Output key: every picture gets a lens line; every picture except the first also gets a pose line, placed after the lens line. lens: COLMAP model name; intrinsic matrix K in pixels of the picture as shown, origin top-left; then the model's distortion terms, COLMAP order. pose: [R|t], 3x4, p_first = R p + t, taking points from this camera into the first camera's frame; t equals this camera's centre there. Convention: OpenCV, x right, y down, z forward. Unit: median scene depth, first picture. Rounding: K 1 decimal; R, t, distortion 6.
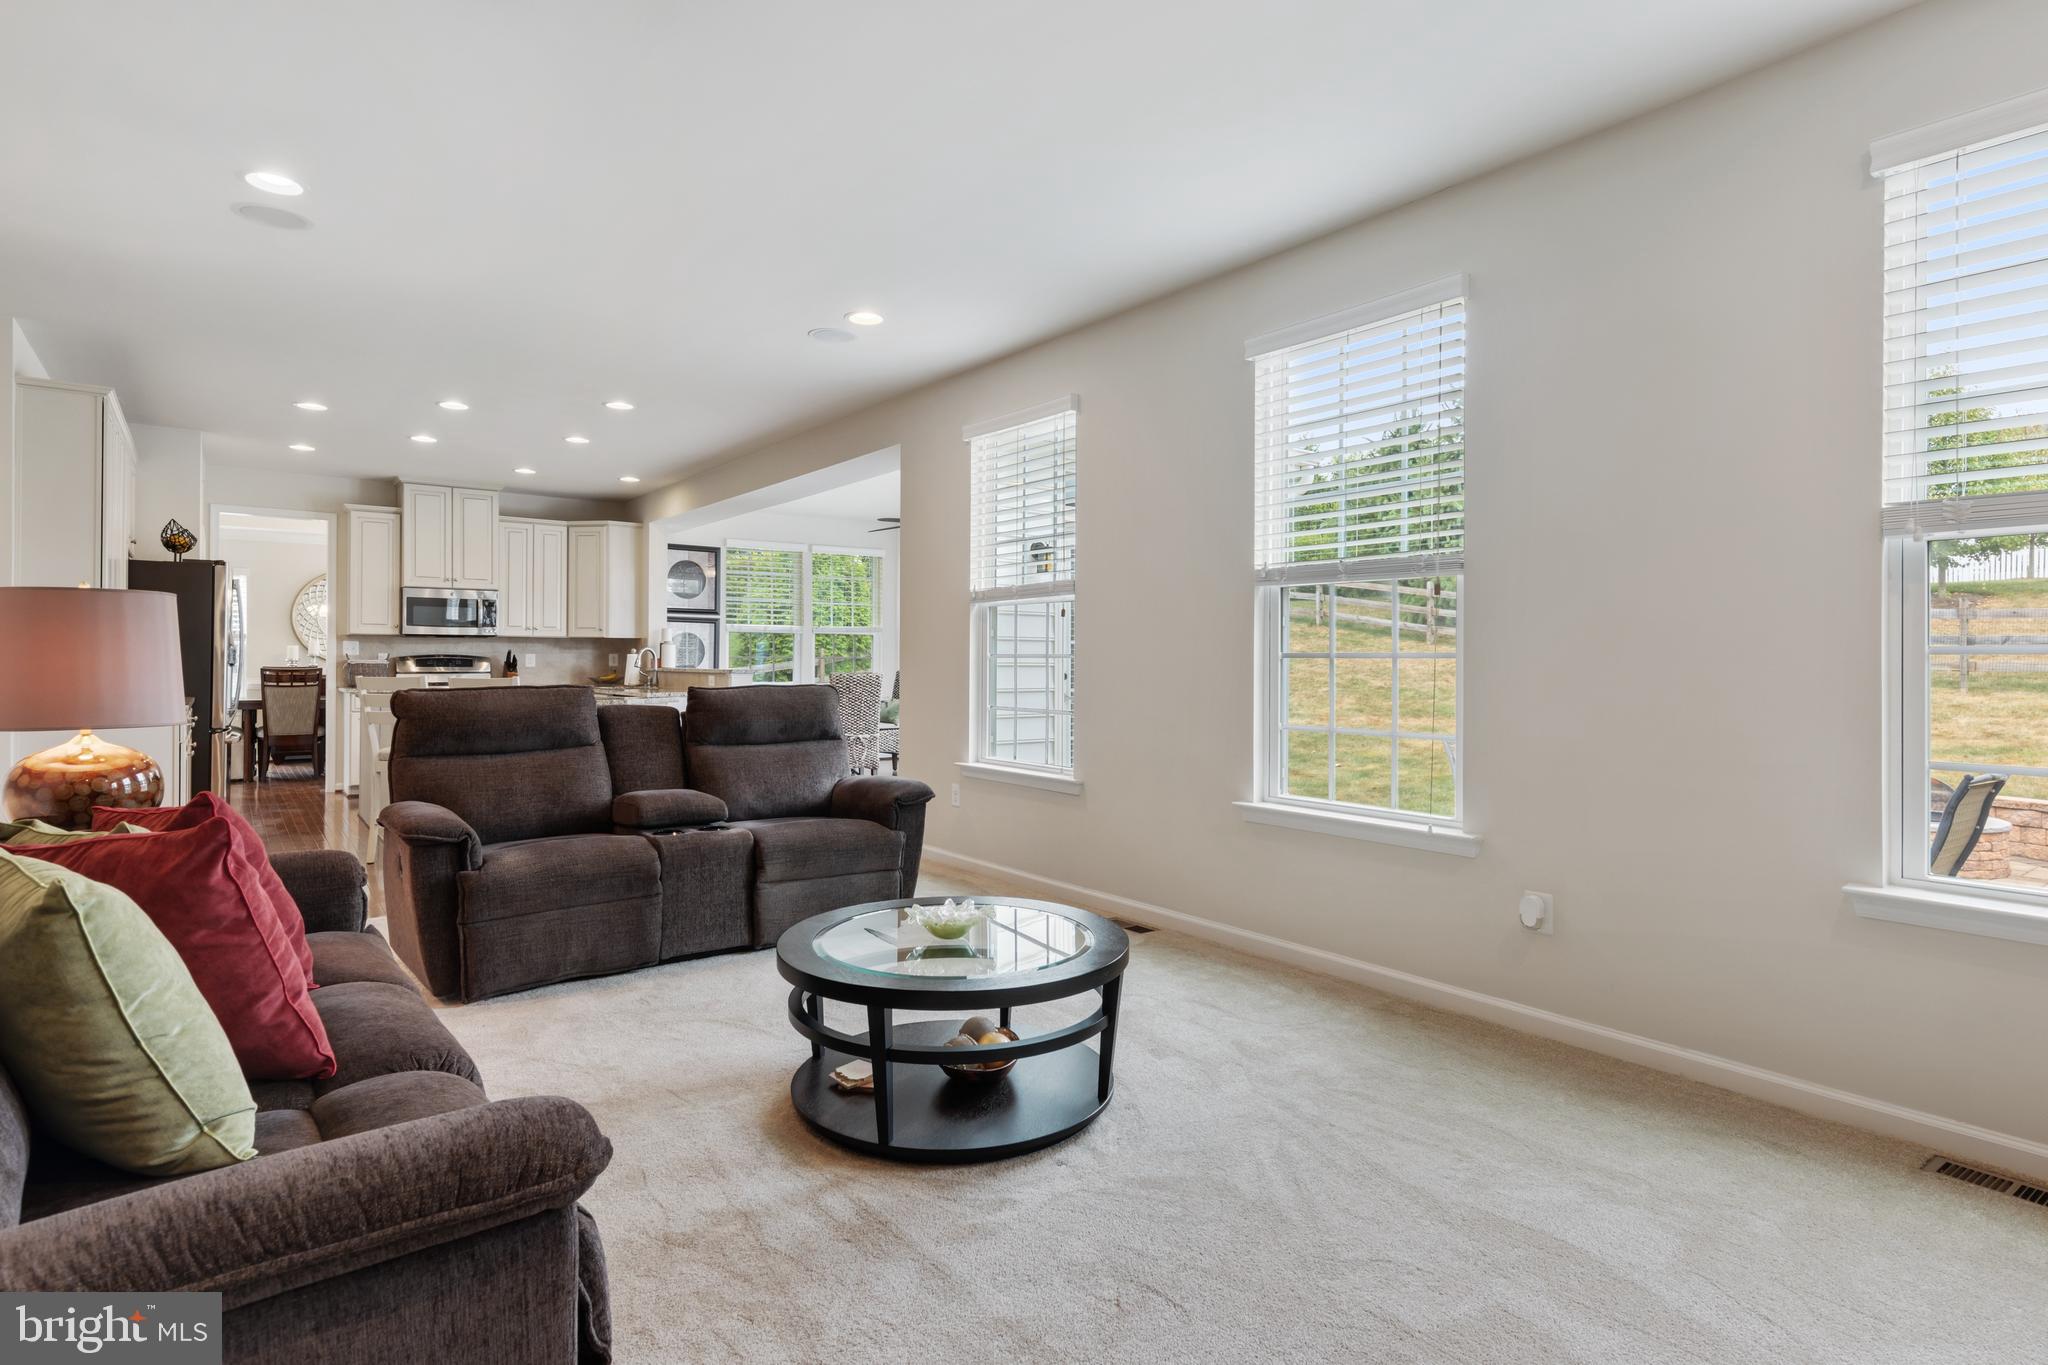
lens RADIAL K [[1051.6, 0, 1025.1], [0, 1051.6, 676.4], [0, 0, 1]] dist [0.009820, -0.000470]
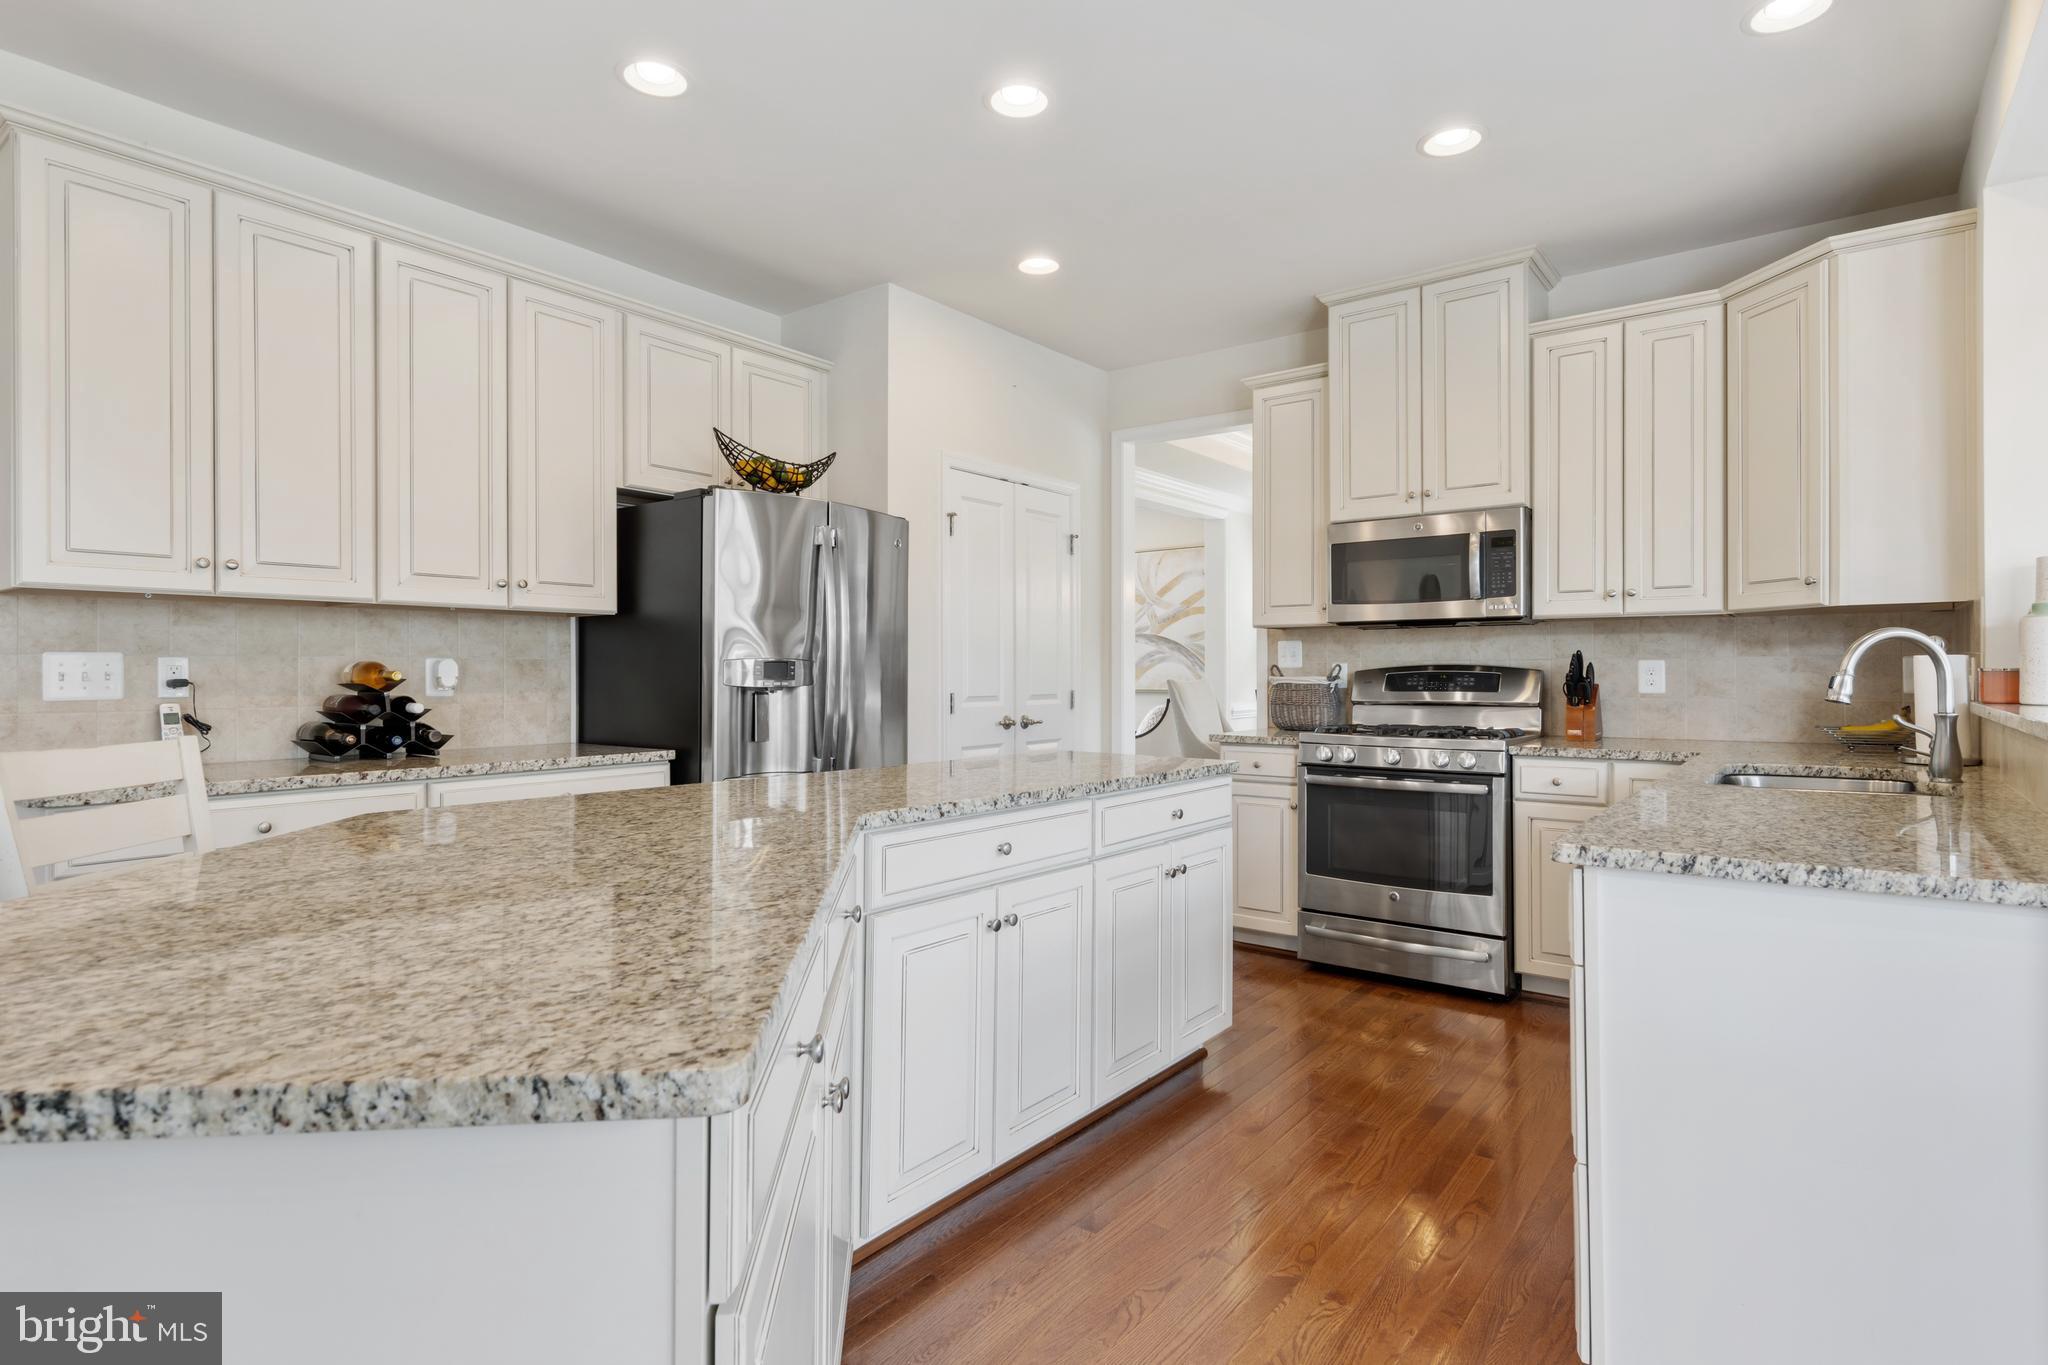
lens RADIAL K [[1051.6, 0, 1025.1], [0, 1051.6, 676.4], [0, 0, 1]] dist [0.009820, -0.000470]
pose [[0.215360, 0.003399, -0.976529, -0.140450], [-0.008331, 0.999964, 0.001644, -0.014361], [0.976499, 0.007782, 0.215381, 0.710678]]
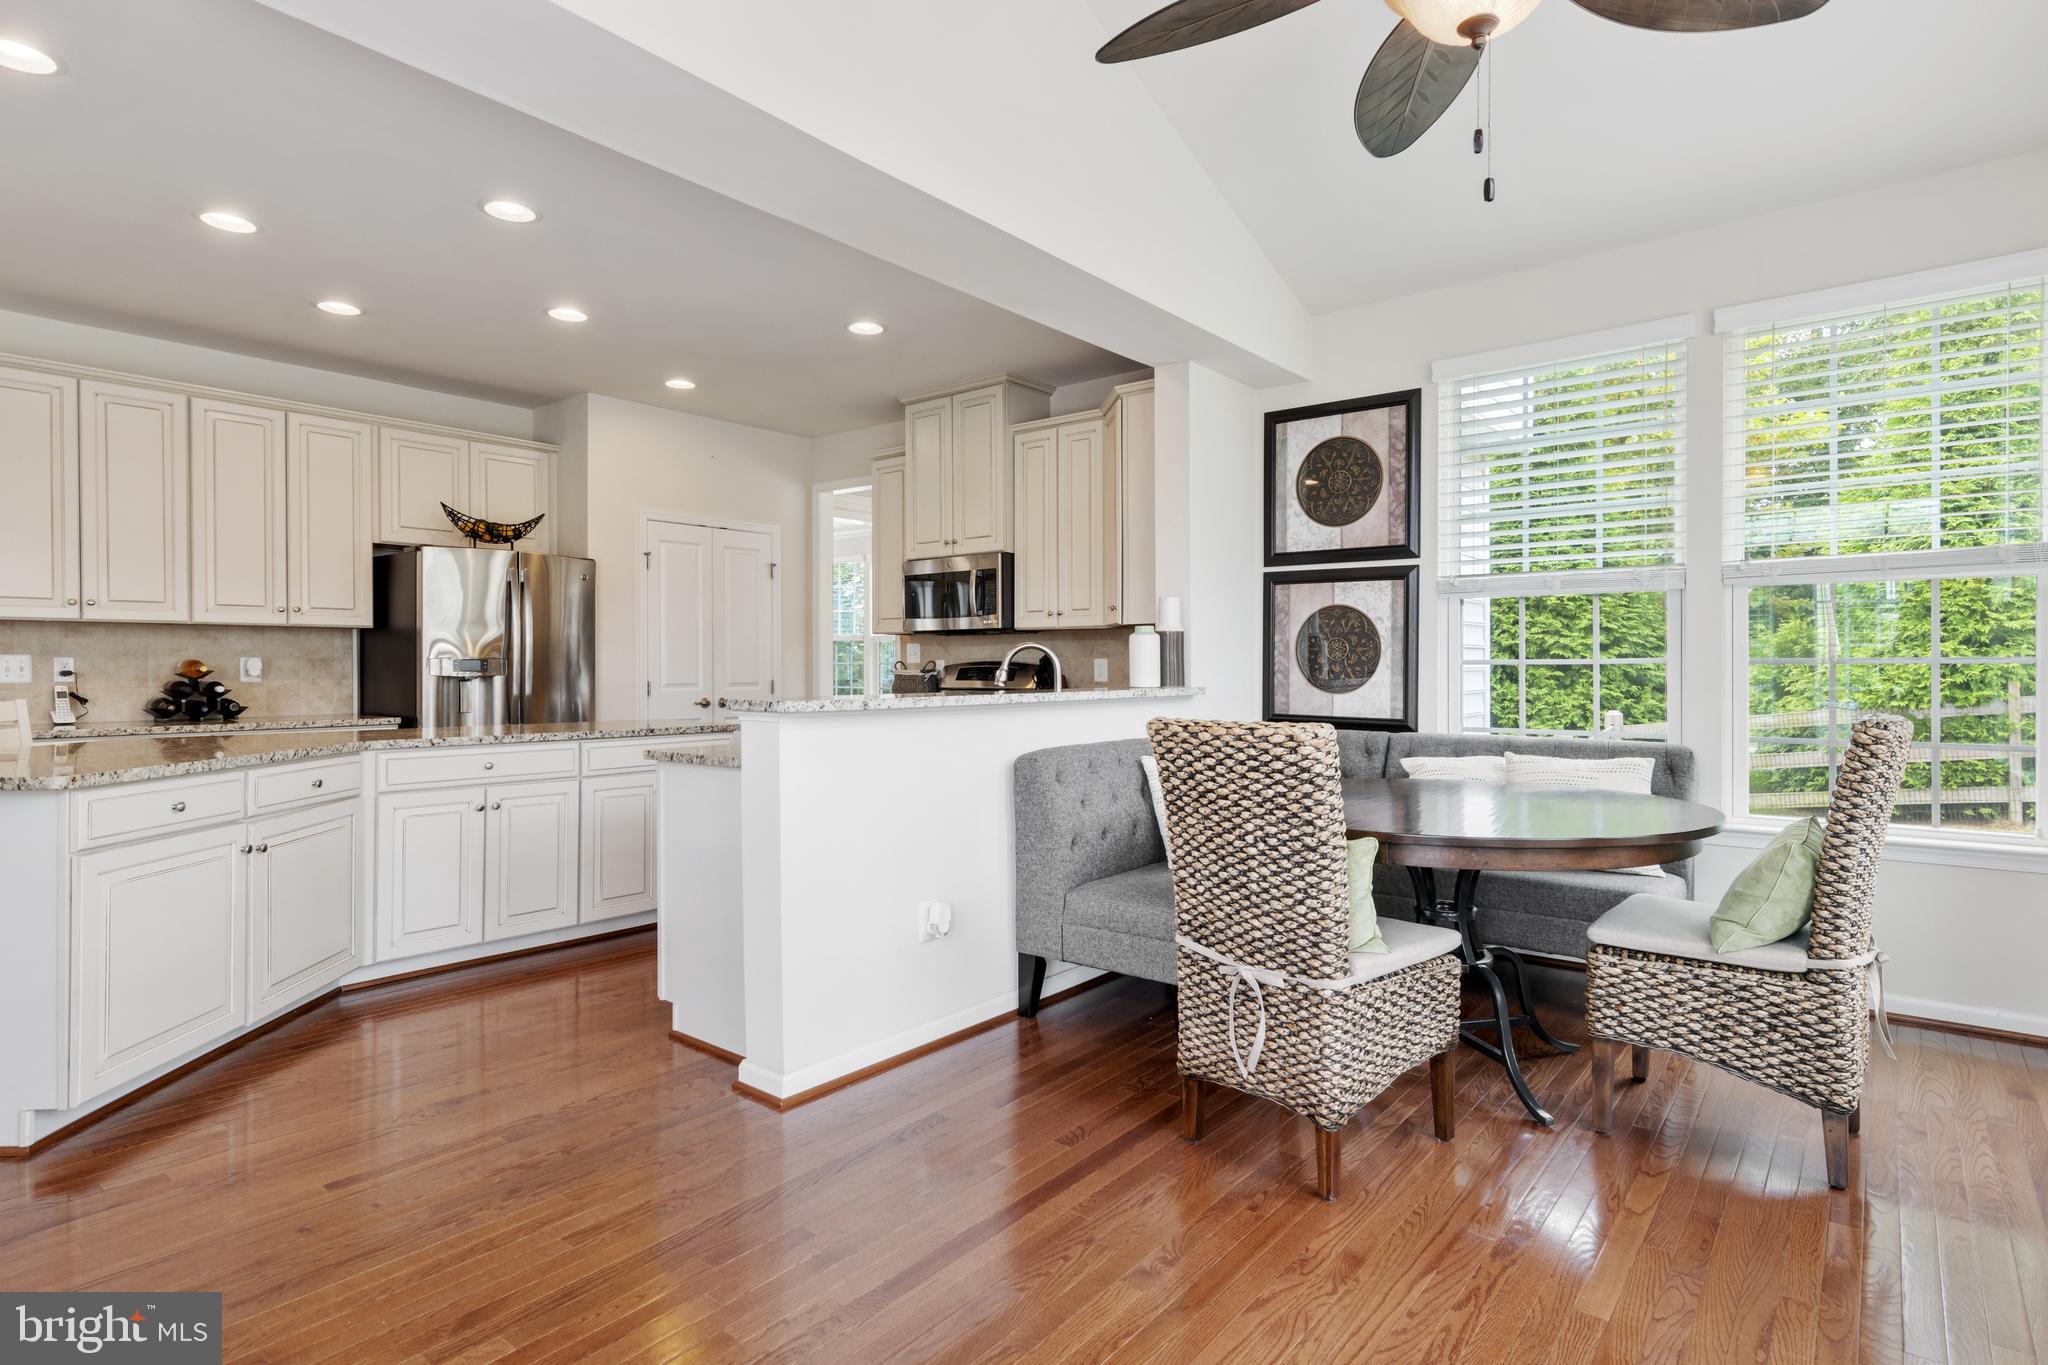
lens RADIAL K [[1051.6, 0, 1025.1], [0, 1051.6, 676.4], [0, 0, 1]] dist [0.009820, -0.000470]
pose [[0.187621, 0.011717, -0.982172, 0.088368], [-0.009385, 0.999905, 0.010136, -0.017756], [0.982197, 0.007315, 0.187713, 0.891090]]
